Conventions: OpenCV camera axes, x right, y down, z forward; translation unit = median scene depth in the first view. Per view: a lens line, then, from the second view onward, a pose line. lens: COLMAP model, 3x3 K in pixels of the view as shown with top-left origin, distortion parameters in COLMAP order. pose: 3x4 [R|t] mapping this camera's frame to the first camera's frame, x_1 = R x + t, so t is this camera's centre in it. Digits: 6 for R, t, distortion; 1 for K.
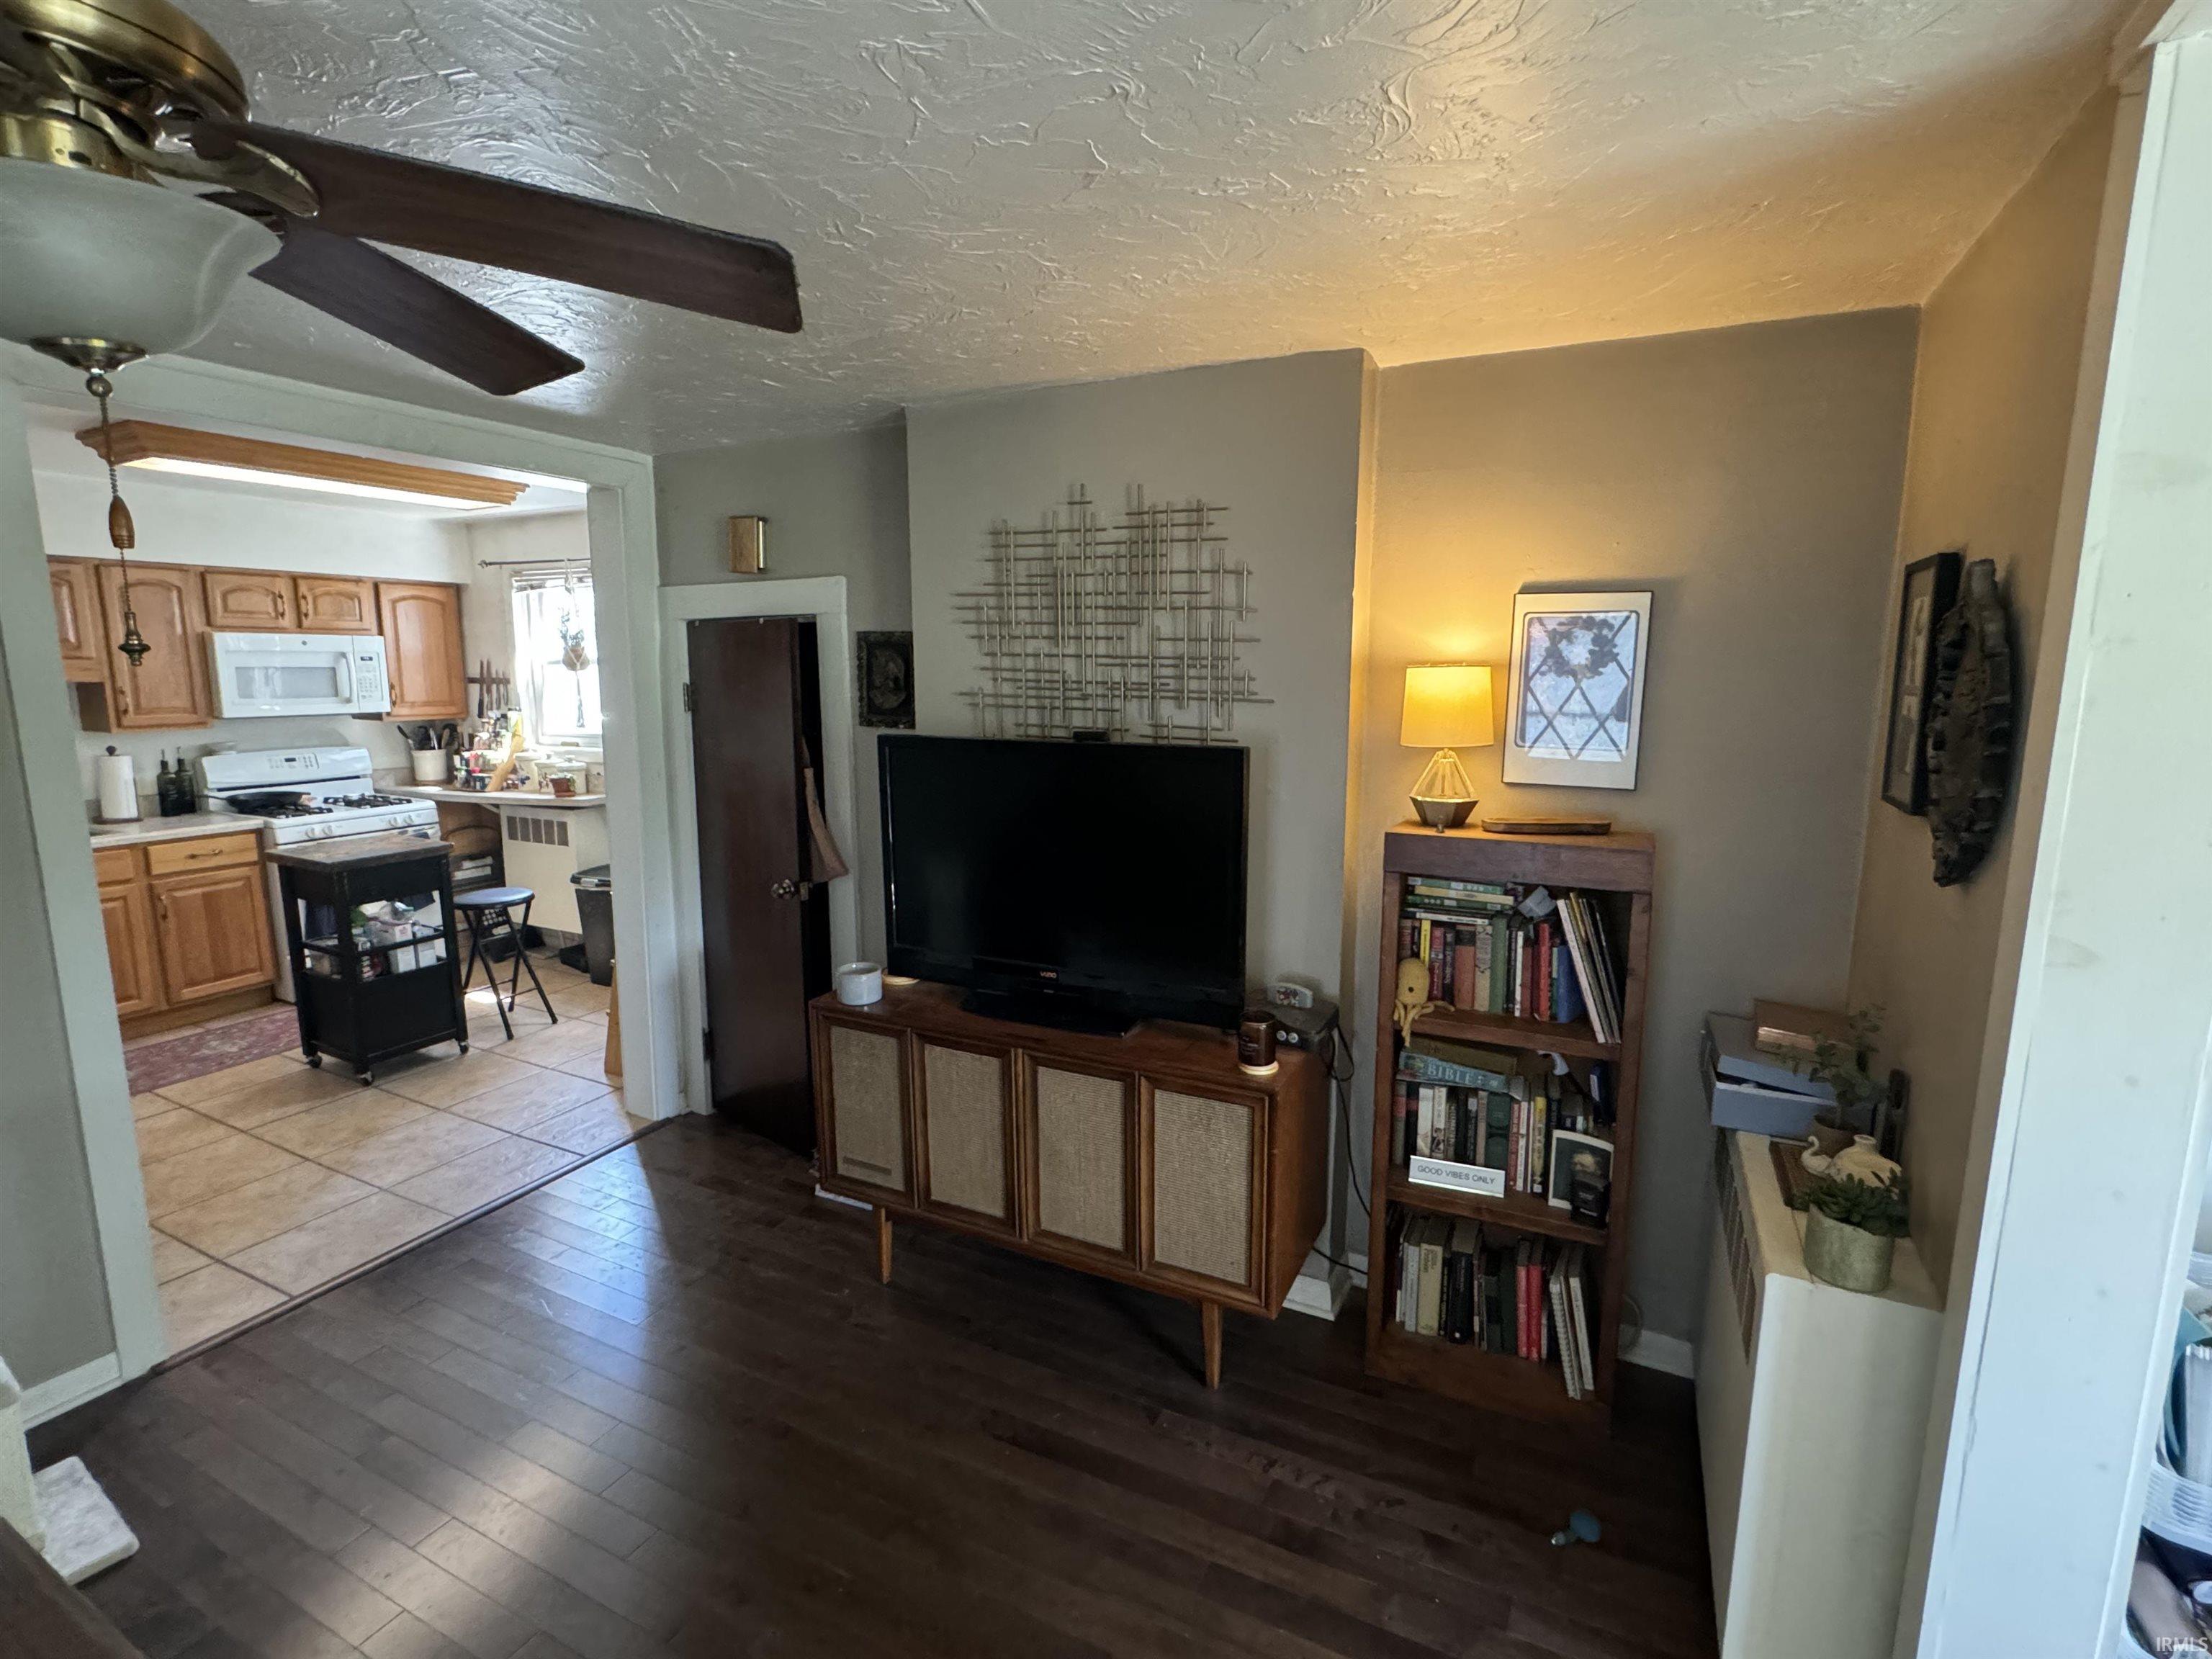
lens RADIAL K [[1033.8, 0, 1108.0], [0, 1033.8, 824.1], [0, 0, 1]] dist [-0.003128, -0.001227]
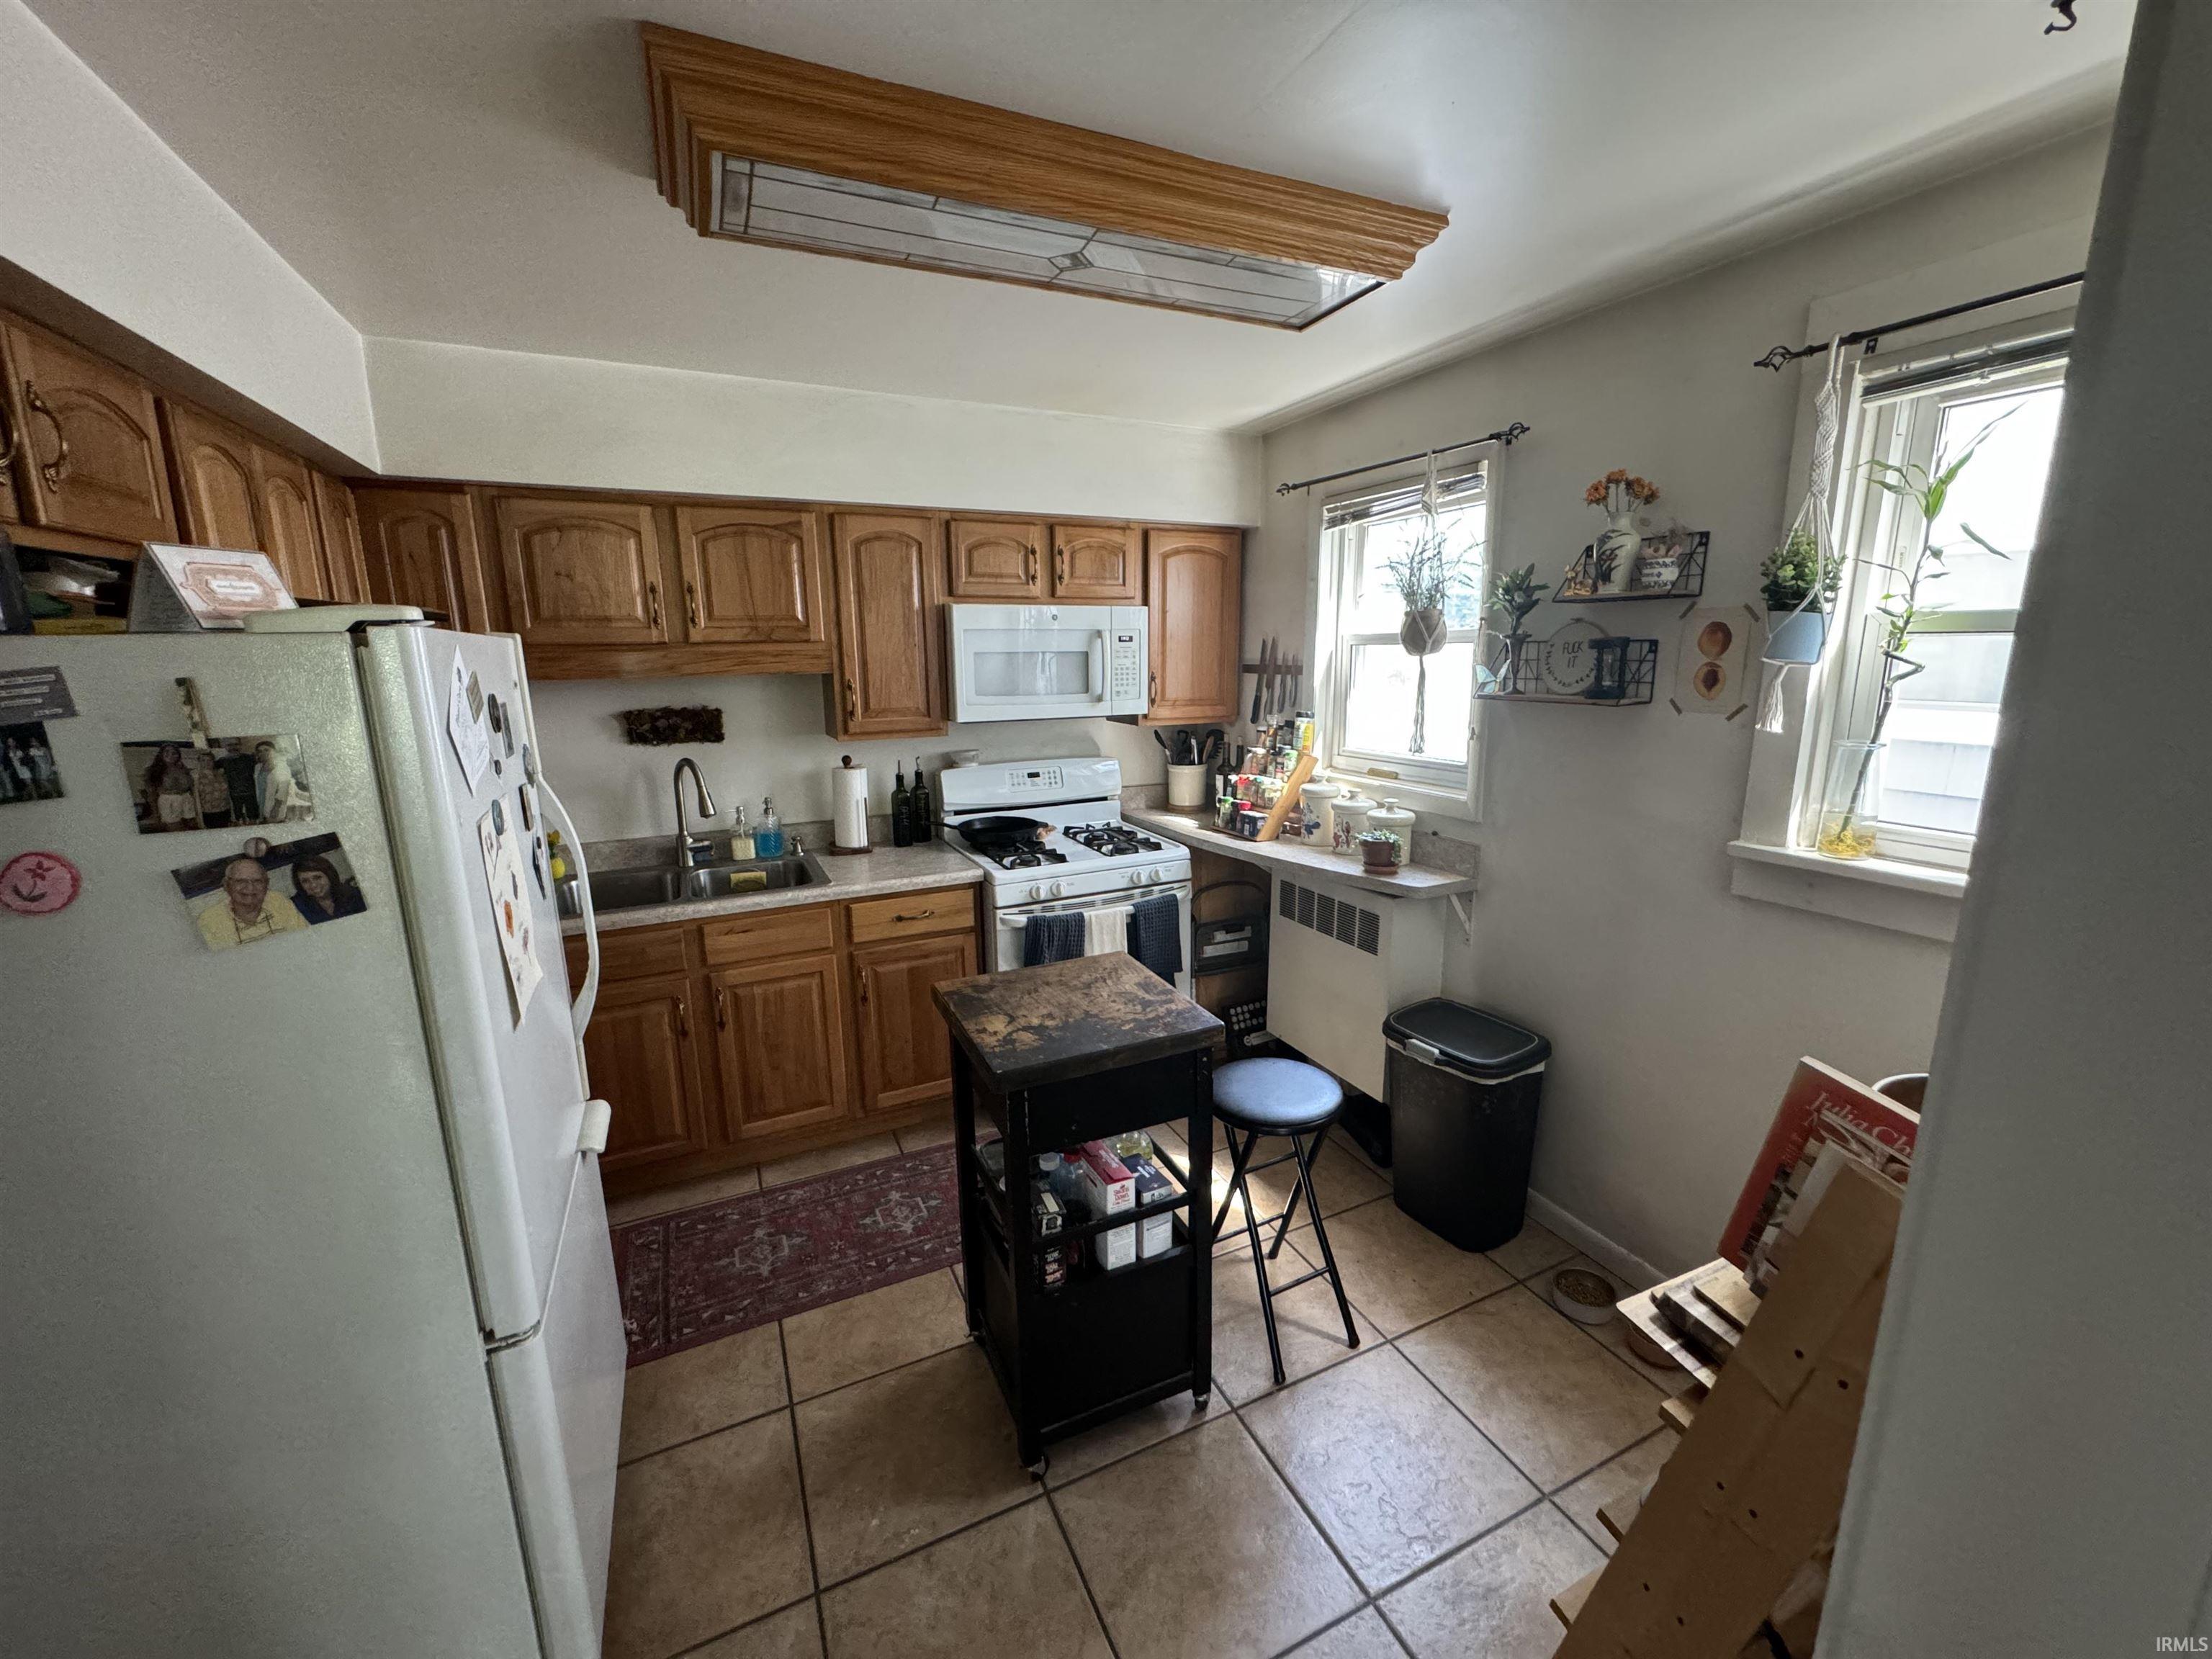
lens RADIAL K [[882.8, 0, 1101.3], [0, 882.8, 830.8], [0, 0, 1]] dist [0.000479, -0.000177]
pose [[0.785335, 0.112419, -0.608778, -0.348780], [-0.080810, 0.993576, 0.079230, -0.076147], [0.613774, -0.013027, 0.789374, 0.510868]]
